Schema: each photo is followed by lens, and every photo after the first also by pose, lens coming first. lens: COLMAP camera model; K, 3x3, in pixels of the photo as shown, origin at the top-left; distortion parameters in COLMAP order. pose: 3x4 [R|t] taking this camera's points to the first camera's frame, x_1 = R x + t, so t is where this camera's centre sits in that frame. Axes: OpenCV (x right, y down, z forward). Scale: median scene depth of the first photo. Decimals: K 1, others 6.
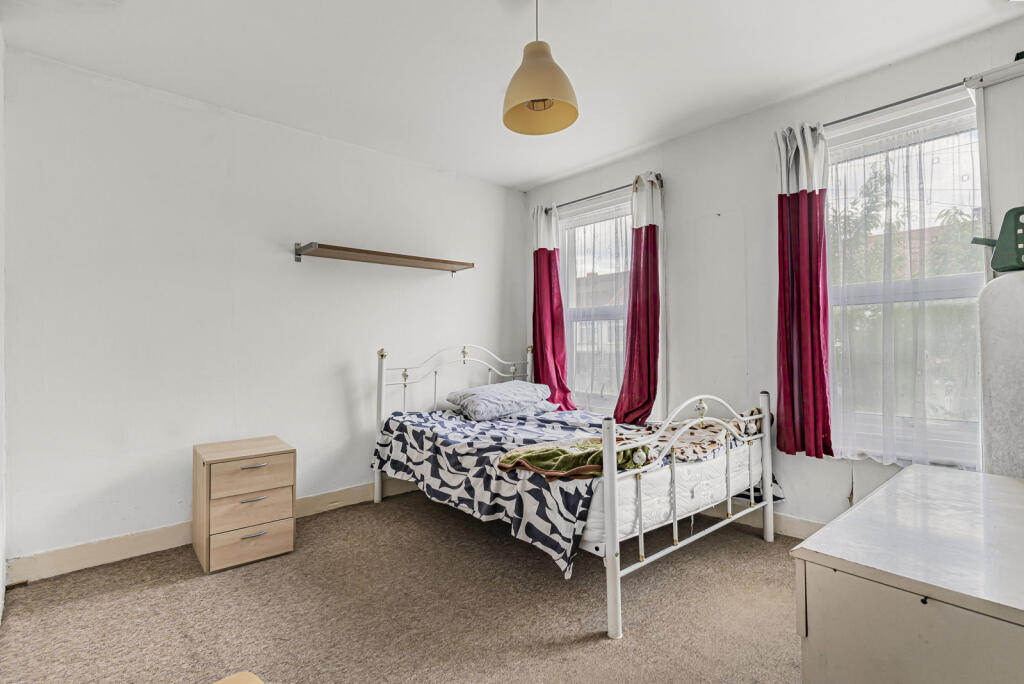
lens RADIAL K [[493.3, 0, 512.0], [0, 493.3, 342.0], [0, 0, 1]] dist [-0.000523, -0.000352]
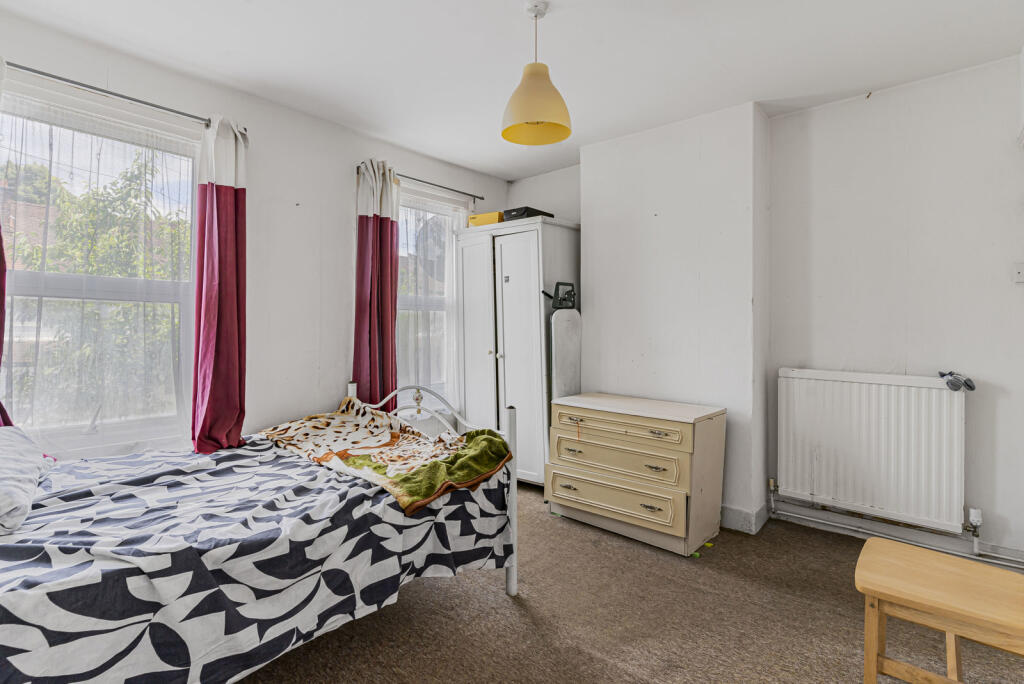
lens RADIAL K [[493.3, 0, 512.0], [0, 493.3, 342.0], [0, 0, 1]] dist [-0.000523, -0.000352]
pose [[-0.144862, -0.009065, 0.989410, -0.715374], [-0.007400, 0.999940, 0.008078, -0.004852], [-0.989424, -0.006152, -0.144920, 0.889281]]
